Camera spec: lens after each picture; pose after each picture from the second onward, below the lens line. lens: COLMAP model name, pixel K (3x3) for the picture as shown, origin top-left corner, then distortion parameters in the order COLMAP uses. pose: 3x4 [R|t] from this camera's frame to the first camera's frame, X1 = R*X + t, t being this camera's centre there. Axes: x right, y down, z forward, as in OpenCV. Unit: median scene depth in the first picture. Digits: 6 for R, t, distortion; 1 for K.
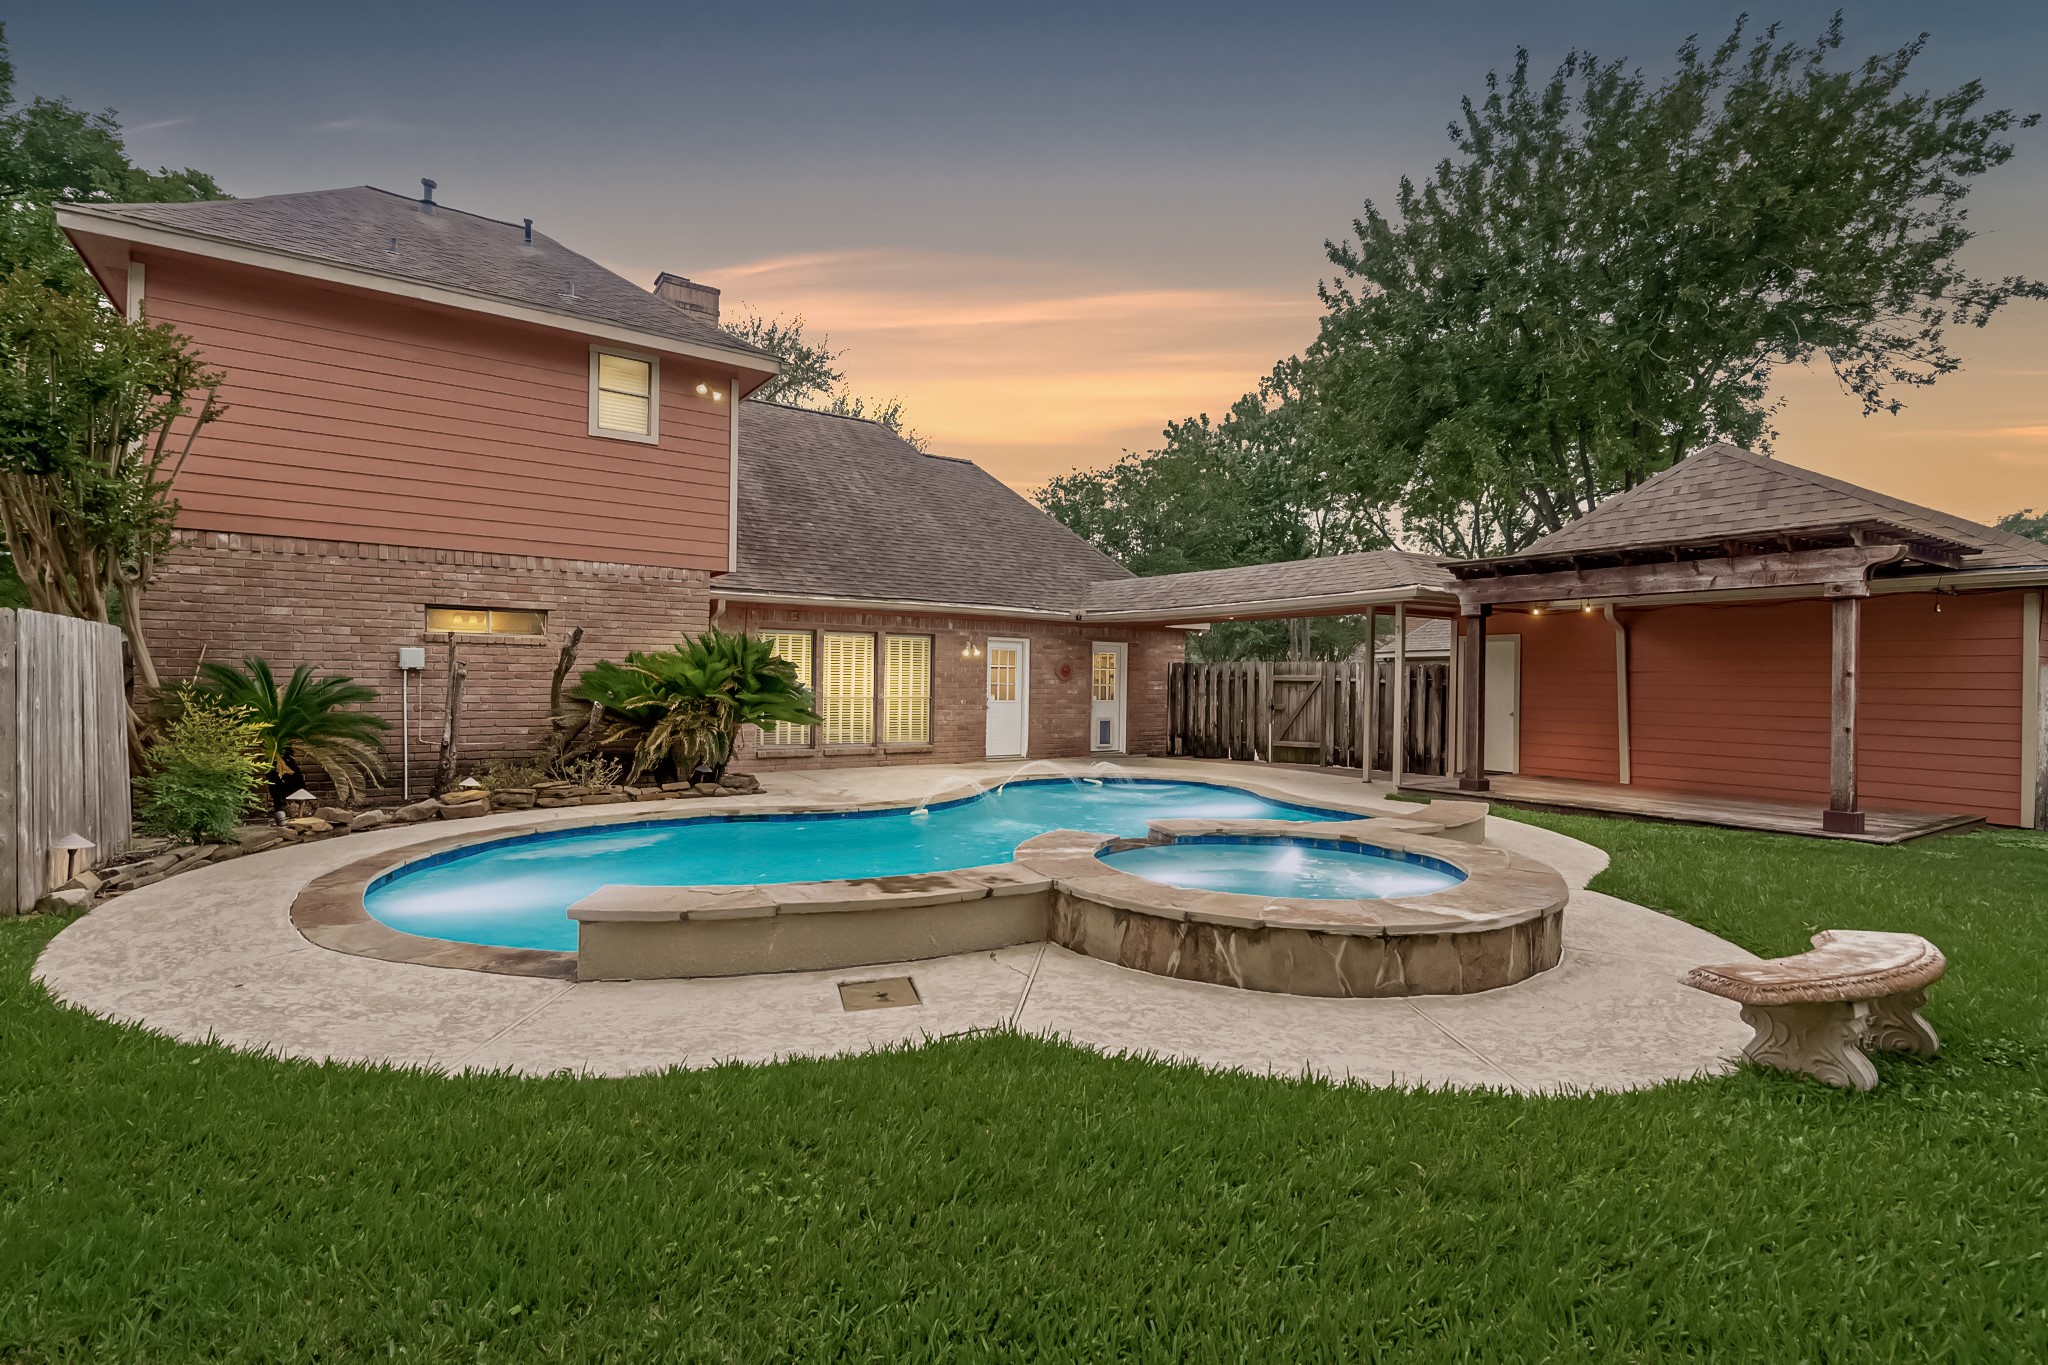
lens RADIAL K [[933.2, 0, 1043.8], [0, 933.2, 682.3], [0, 0, 1]] dist [-0.004049, 0.002577]
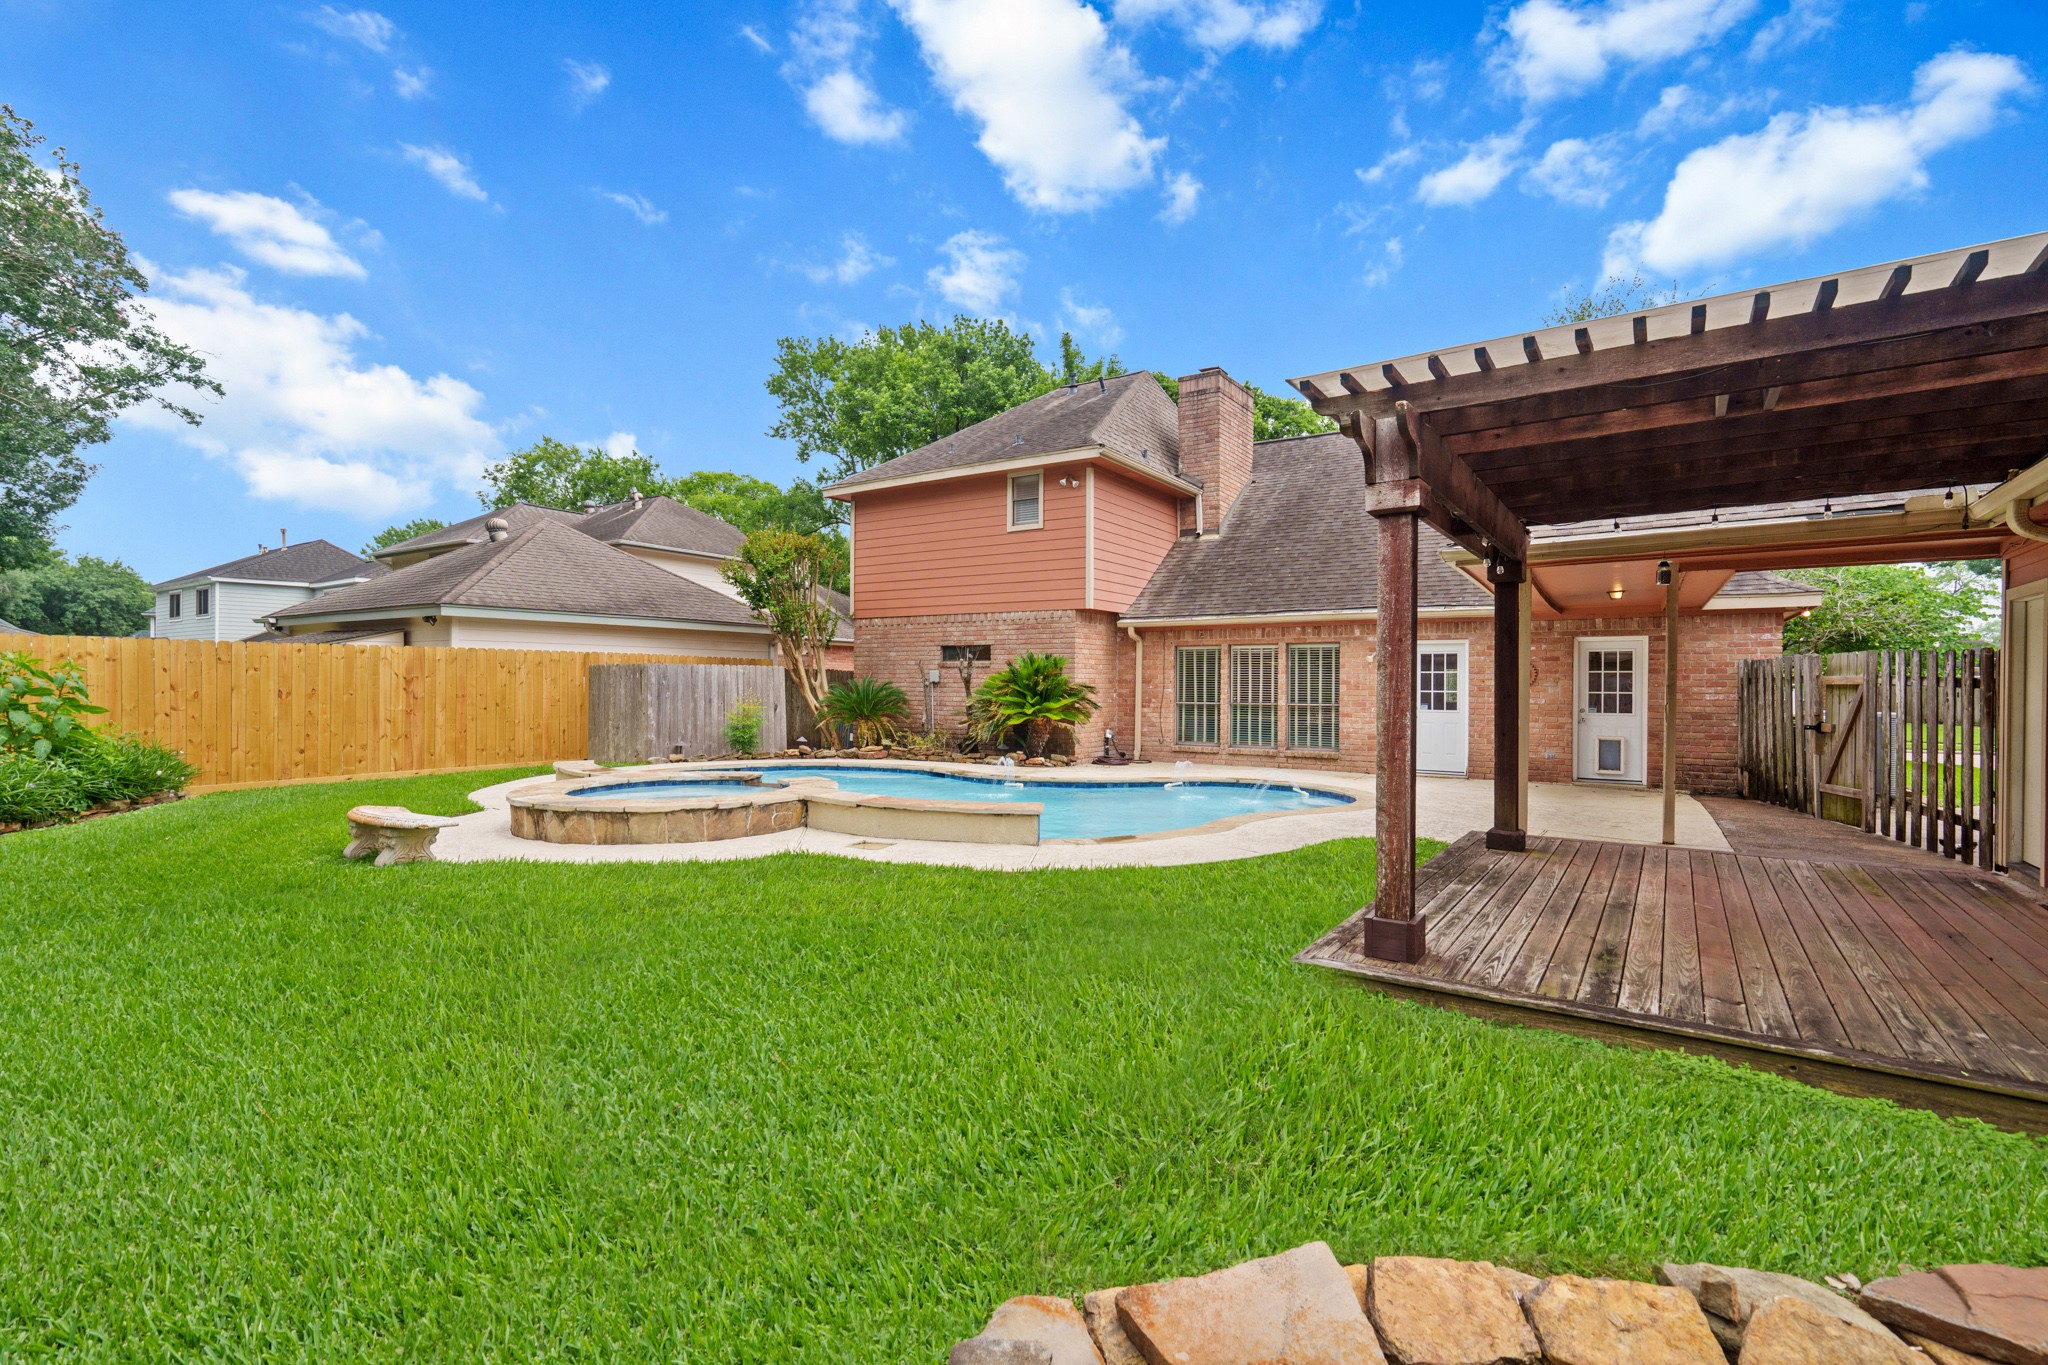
lens RADIAL K [[933.2, 0, 1041.2], [0, 933.2, 683.8], [0, 0, 1]] dist [-0.004049, 0.002577]
pose [[0.363140, -0.010673, -0.931674, 0.697597], [-0.002399, 0.999920, -0.012389, 0.007054], [0.931732, 0.006734, 0.363085, 0.336771]]
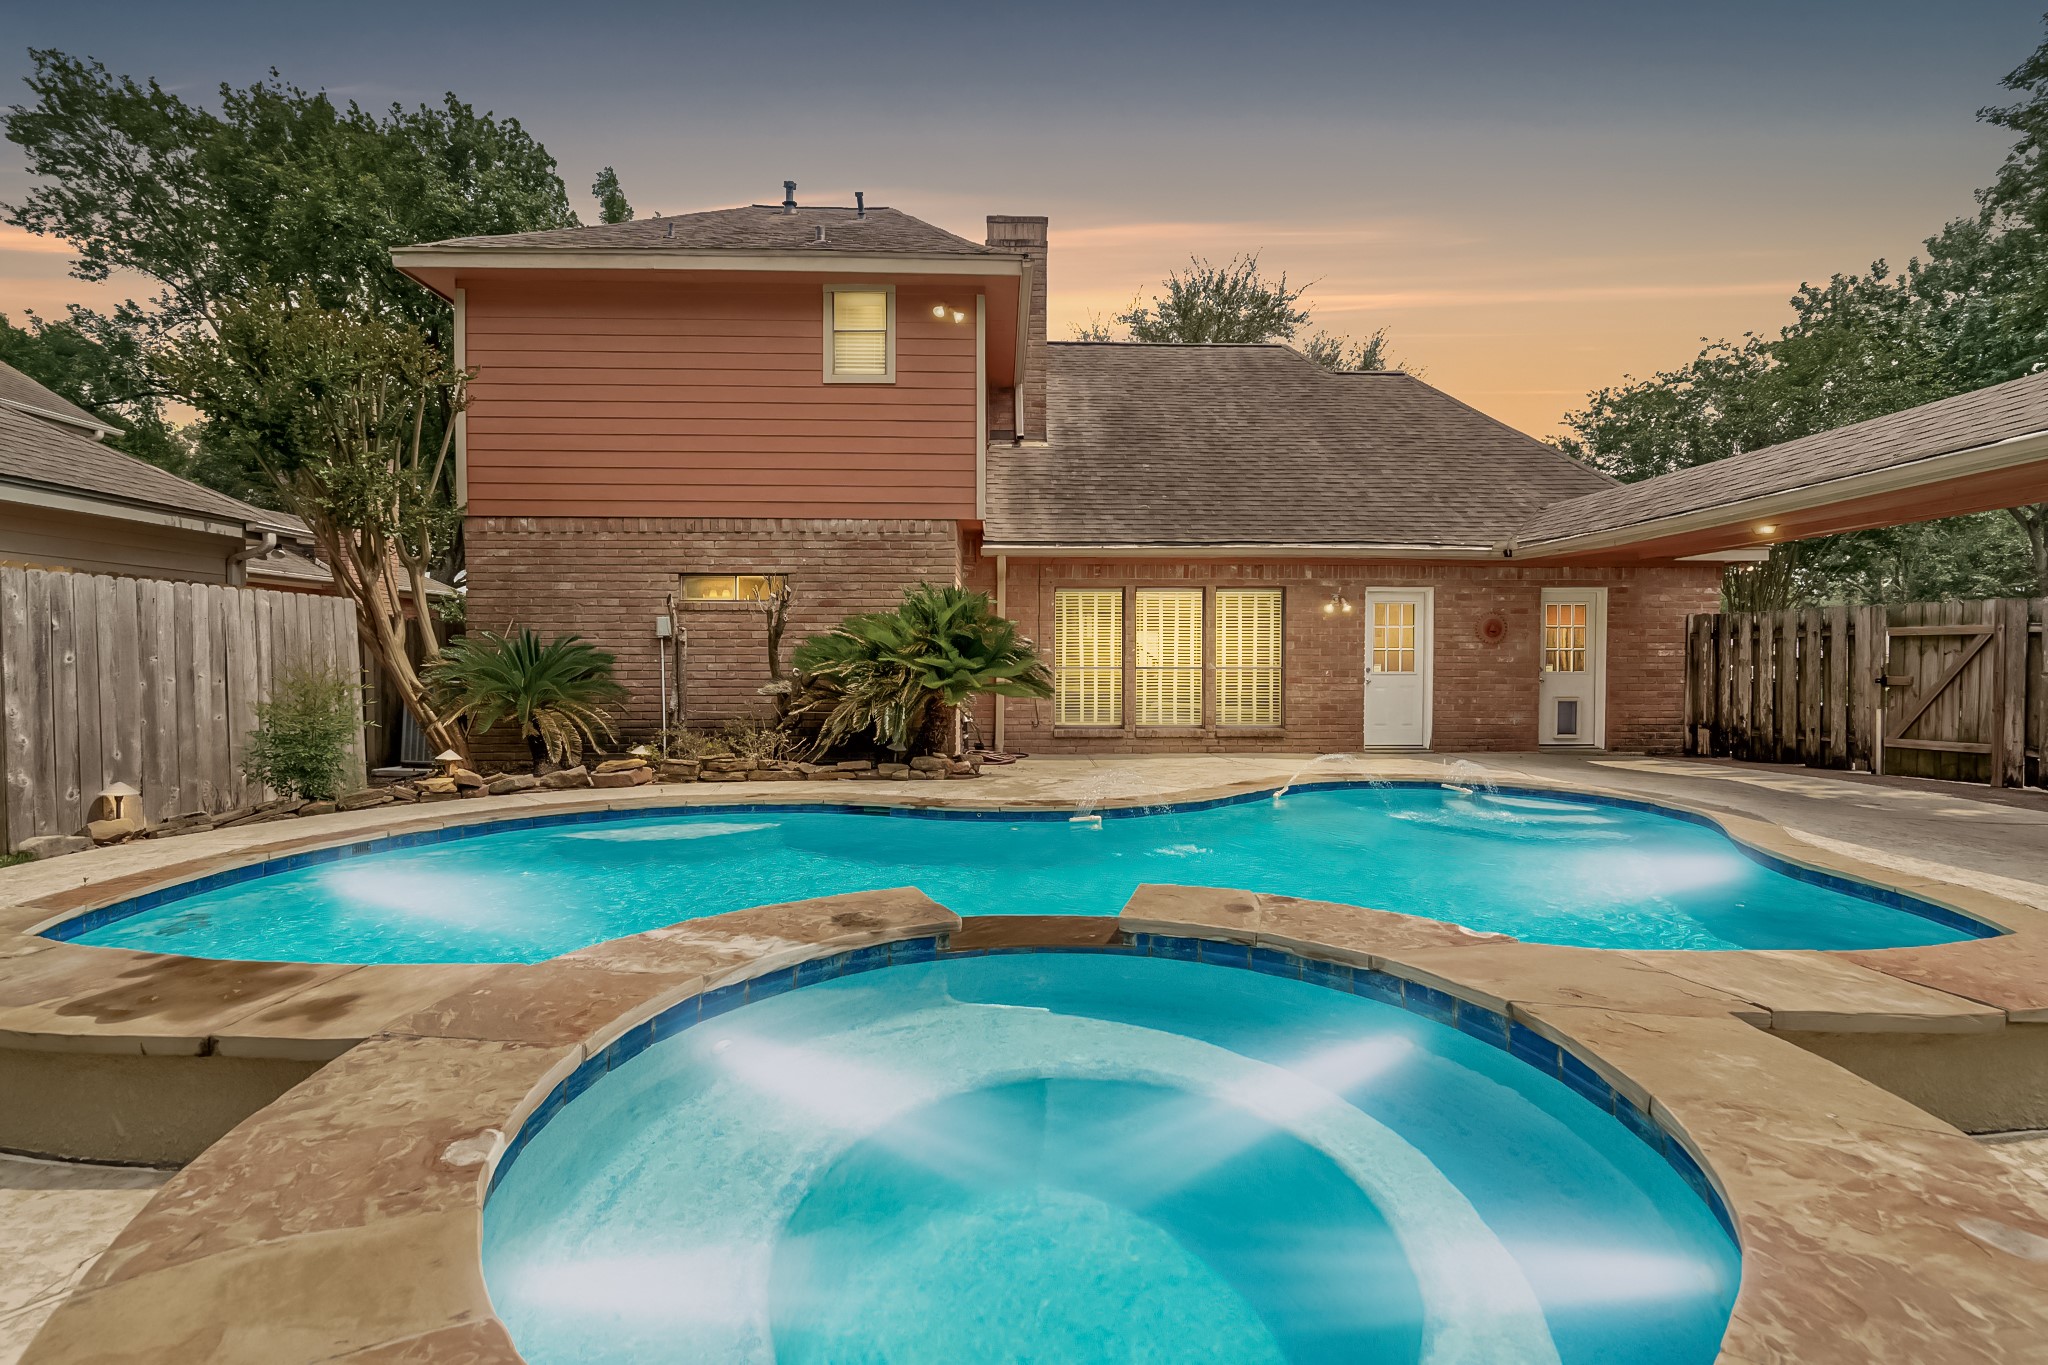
lens RADIAL K [[933.2, 0, 1037.4], [0, 933.2, 674.0], [0, 0, 1]] dist [-0.004049, 0.002577]
pose [[0.829835, -0.004447, -0.557990, 0.144248], [0.009784, 0.999930, 0.006582, 0.014474], [0.557922, -0.010921, 0.829821, 0.239671]]
